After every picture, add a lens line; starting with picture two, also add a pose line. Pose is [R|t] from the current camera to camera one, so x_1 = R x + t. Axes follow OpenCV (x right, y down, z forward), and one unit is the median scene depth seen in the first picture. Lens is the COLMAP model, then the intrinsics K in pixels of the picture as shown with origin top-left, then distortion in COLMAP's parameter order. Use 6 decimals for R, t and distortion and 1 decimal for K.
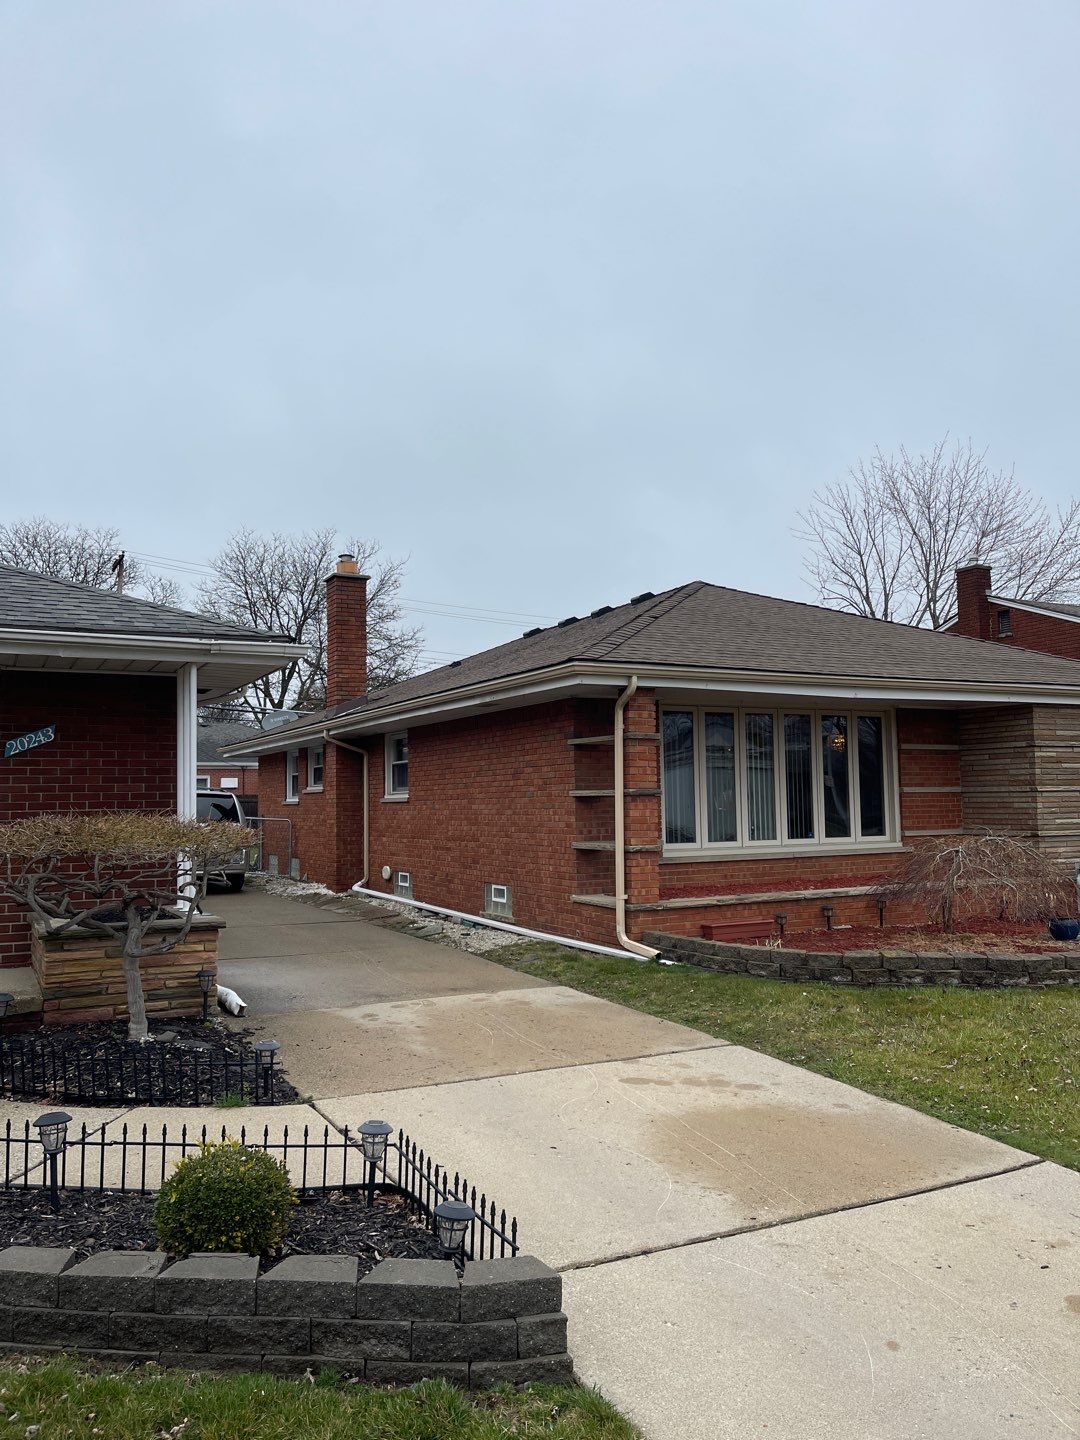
lens RADIAL K [[1087.6, 0, 536.7], [0, 1087.6, 734.9], [0, 0, 1]] dist [0.067534, -0.101778]
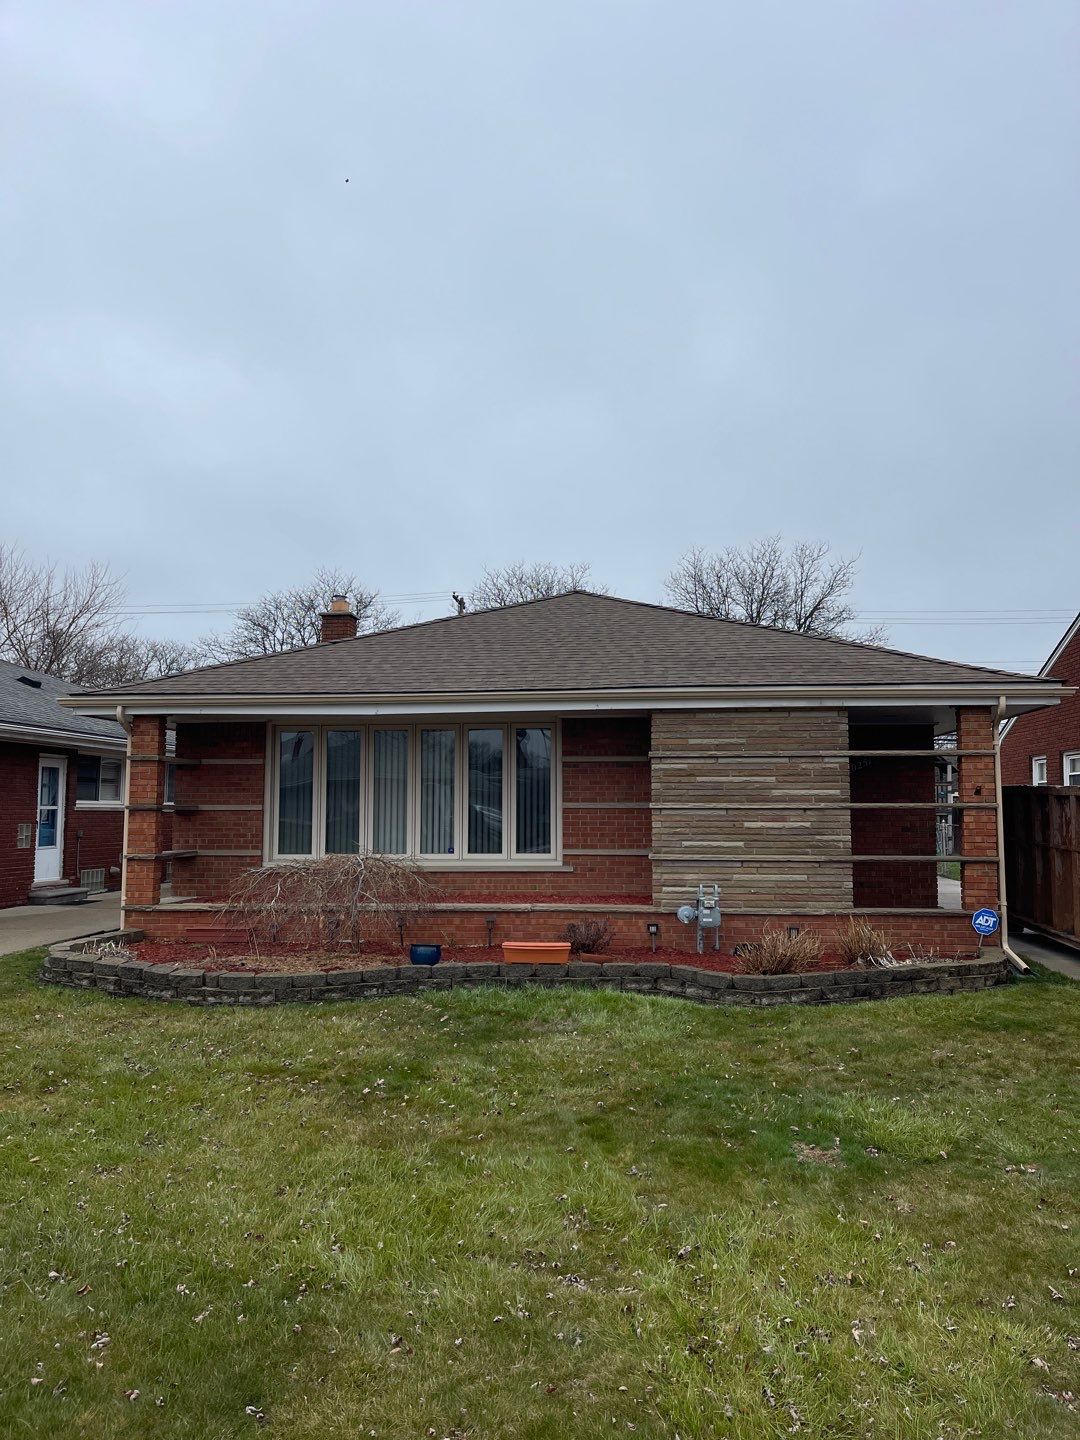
lens RADIAL K [[1089.9, 0, 547.4], [0, 1089.9, 722.3], [0, 0, 1]] dist [0.048134, -0.088330]
pose [[0.841287, -0.031272, -0.539683, 0.840537], [0.023127, 0.999493, -0.021865, -0.001072], [0.540094, 0.005914, 0.841584, 0.206103]]
